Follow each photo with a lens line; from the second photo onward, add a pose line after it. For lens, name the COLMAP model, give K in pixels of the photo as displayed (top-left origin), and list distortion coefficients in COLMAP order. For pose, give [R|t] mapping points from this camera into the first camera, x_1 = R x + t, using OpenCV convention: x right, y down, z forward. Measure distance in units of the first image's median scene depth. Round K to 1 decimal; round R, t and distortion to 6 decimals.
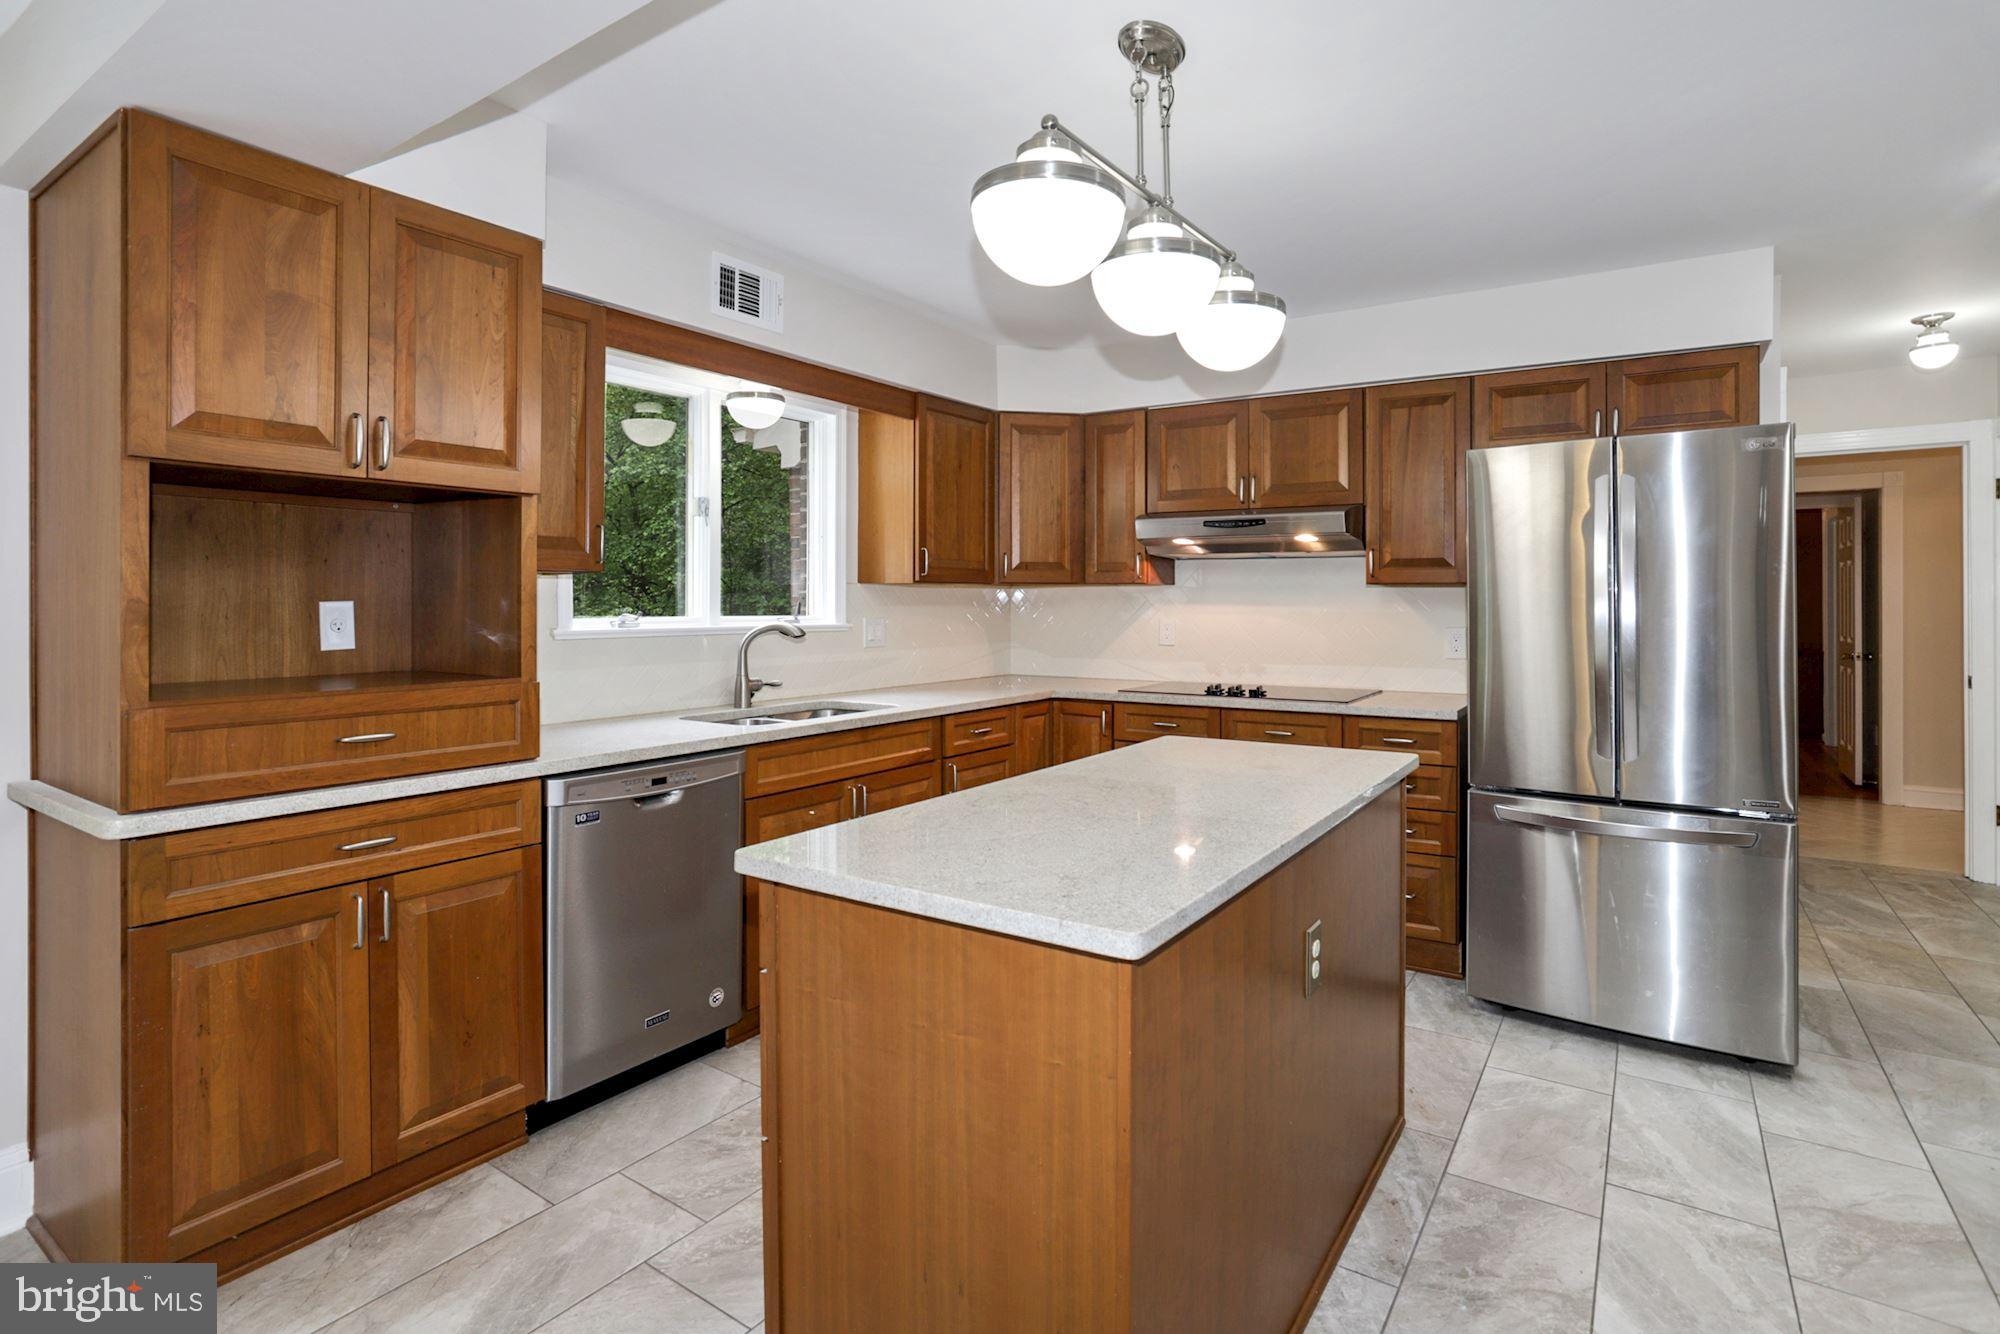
lens RADIAL K [[990.0, 0, 996.6], [0, 990.0, 601.2], [0, 0, 1]] dist [-0.021431, 0.000794]
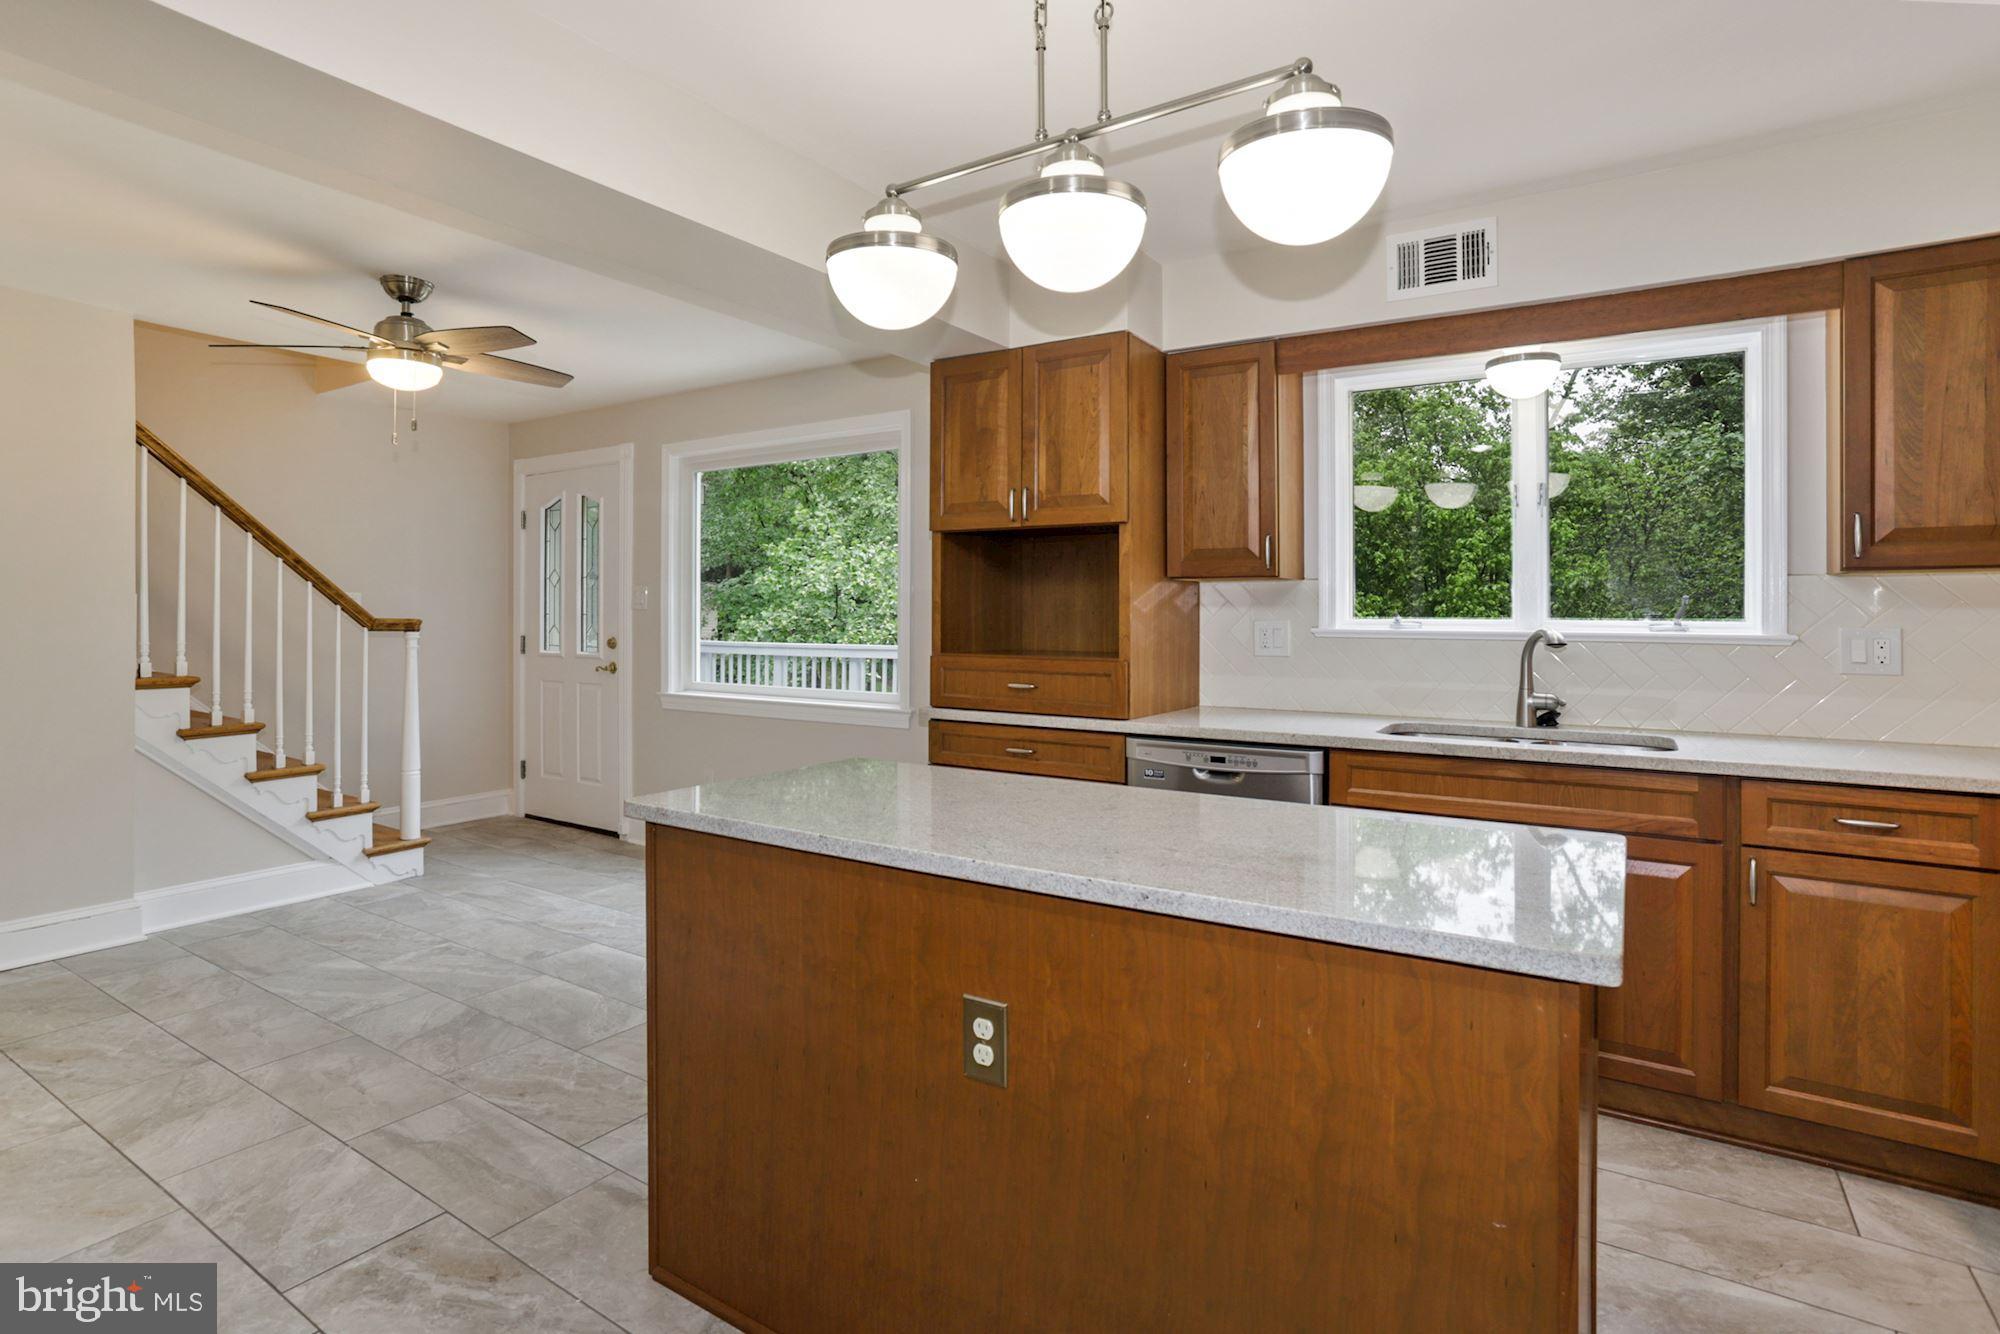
lens RADIAL K [[1028.1, 0, 993.1], [0, 1028.1, 608.3], [0, 0, 1]] dist [-0.054186, 0.030884]
pose [[0.020372, -0.000624, -0.999792, 0.594459], [0.001107, 0.999999, -0.000602, 0.006147], [0.999792, -0.001094, 0.020373, 0.510841]]
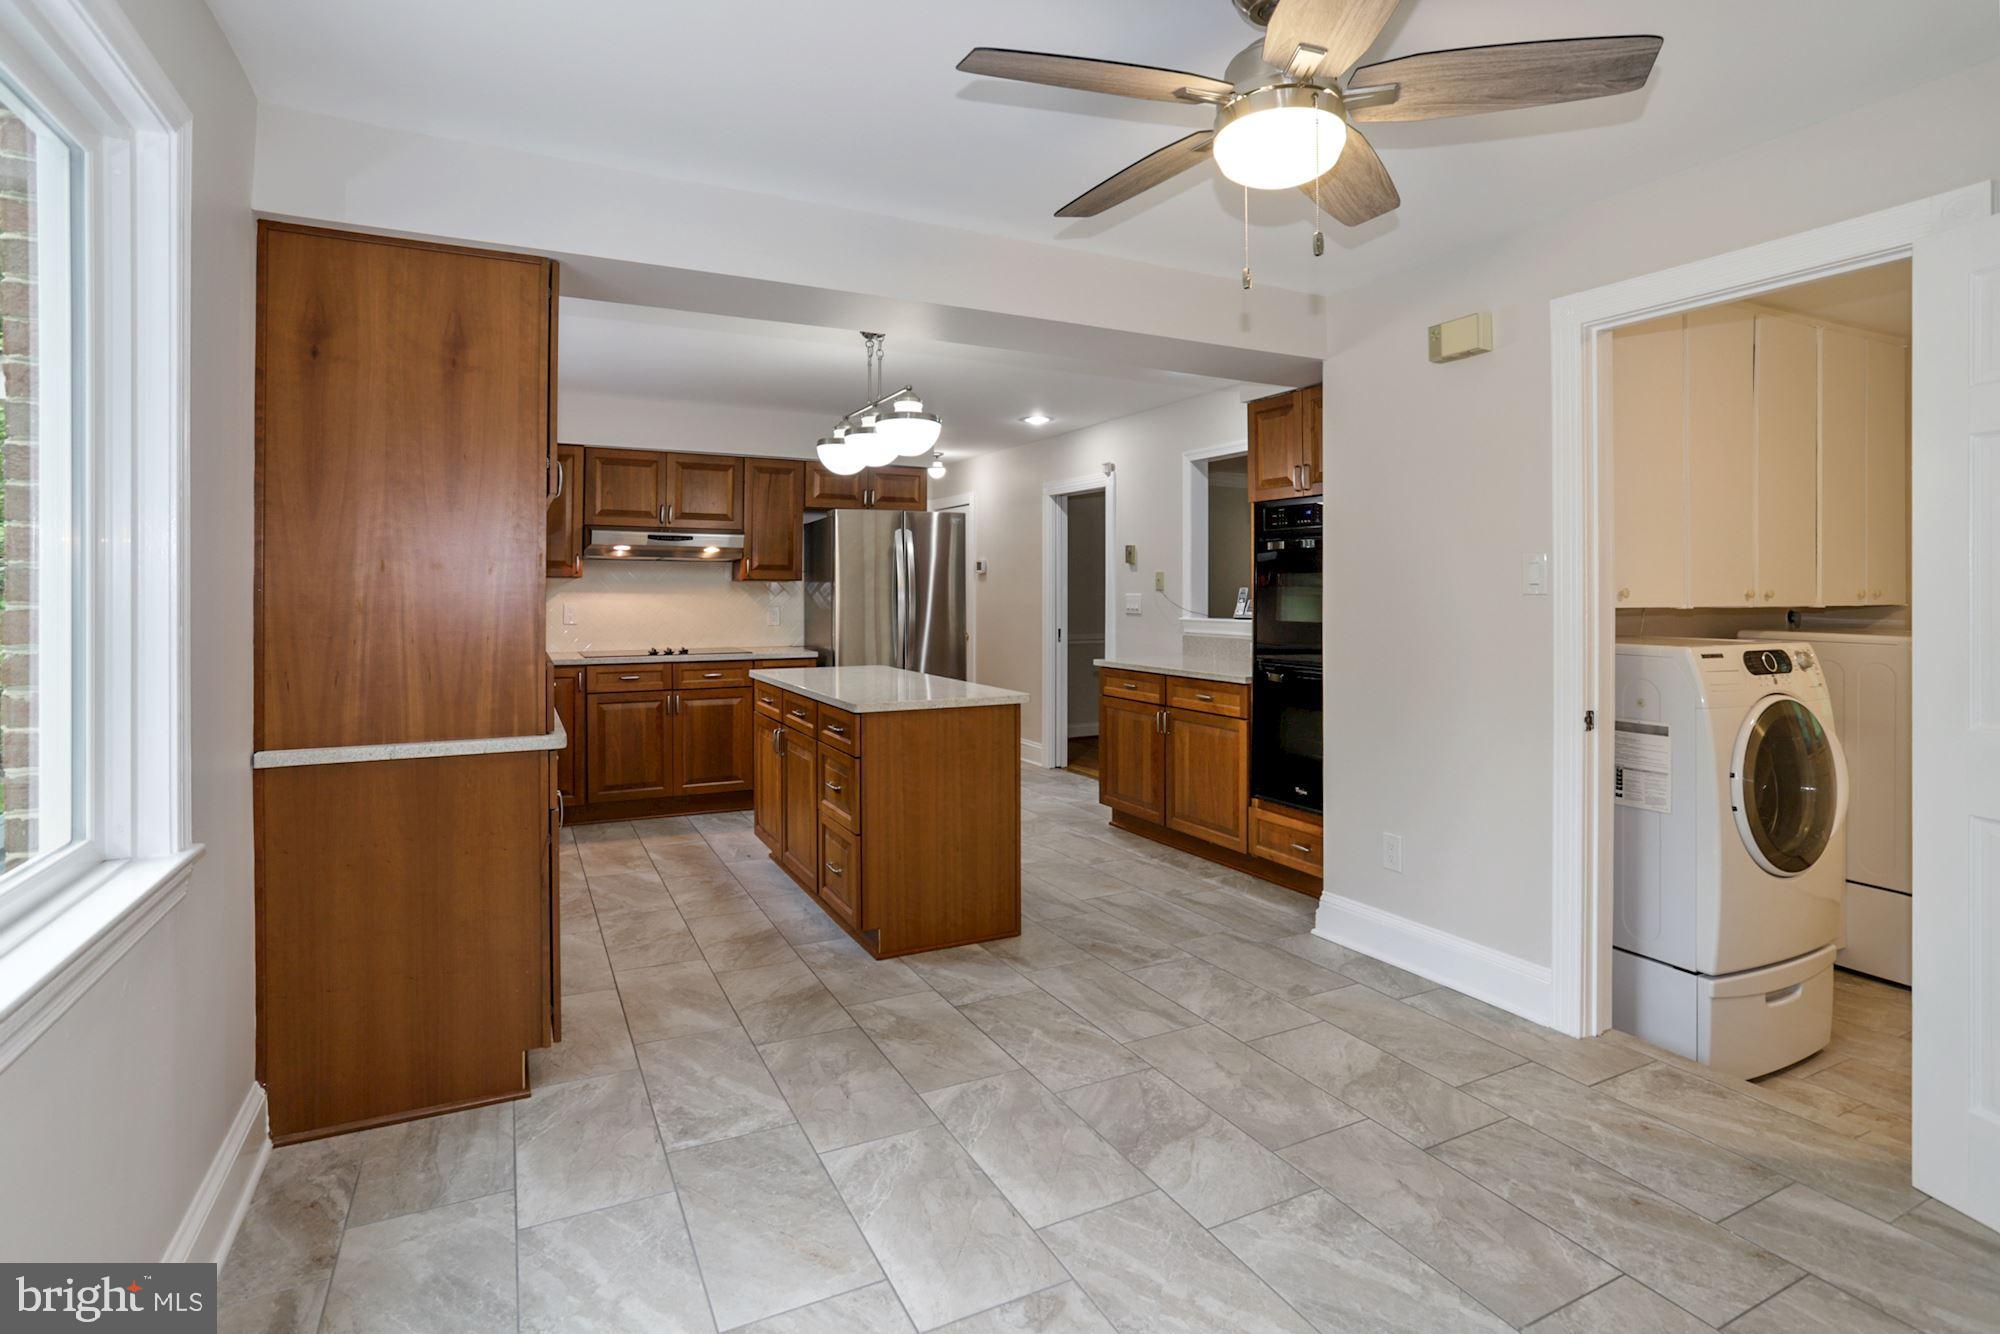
lens RADIAL K [[990.0, 0, 996.6], [0, 990.0, 601.2], [0, 0, 1]] dist [-0.021431, 0.000794]
pose [[0.484691, -0.009726, 0.874631, -0.884494], [0.000290, 0.999940, 0.010959, -0.000276], [-0.874685, -0.005058, 0.484665, -0.150154]]
